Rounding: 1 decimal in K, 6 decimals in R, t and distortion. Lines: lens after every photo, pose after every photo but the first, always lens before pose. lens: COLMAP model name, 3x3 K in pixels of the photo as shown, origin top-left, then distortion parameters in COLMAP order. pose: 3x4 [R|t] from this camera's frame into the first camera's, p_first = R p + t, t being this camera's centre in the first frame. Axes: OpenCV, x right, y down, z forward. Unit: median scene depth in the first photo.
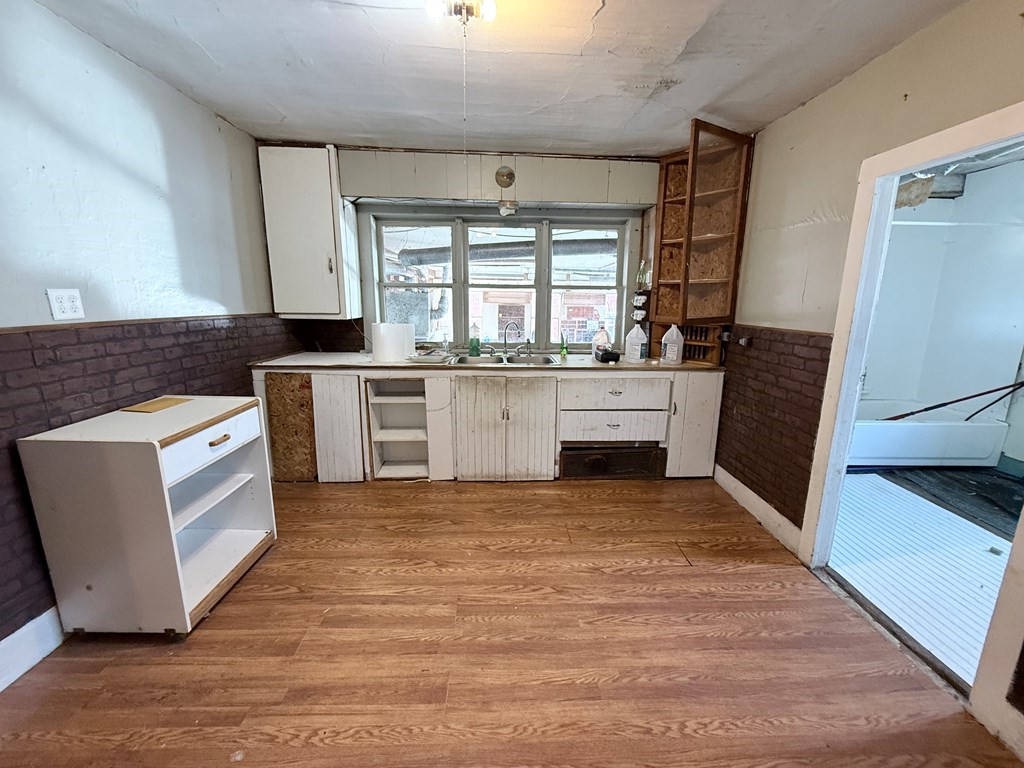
lens RADIAL K [[404.2, 0, 517.0], [0, 404.2, 382.7], [0, 0, 1]] dist [-0.000301, -0.000551]
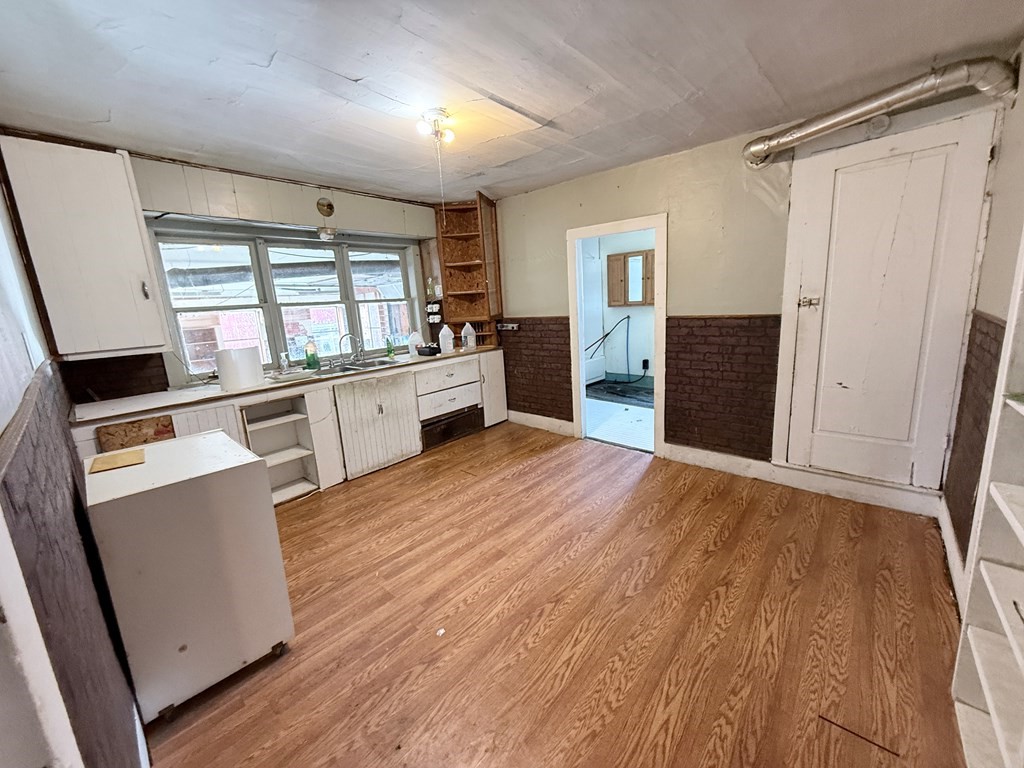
lens RADIAL K [[404.2, 0, 514.1], [0, 404.2, 380.7], [0, 0, 1]] dist [-0.000301, -0.000551]
pose [[0.694285, -0.190562, 0.694013, -0.572730], [0.210966, 0.975836, 0.056897, 0.012340], [-0.688085, 0.106911, 0.717711, -0.129196]]
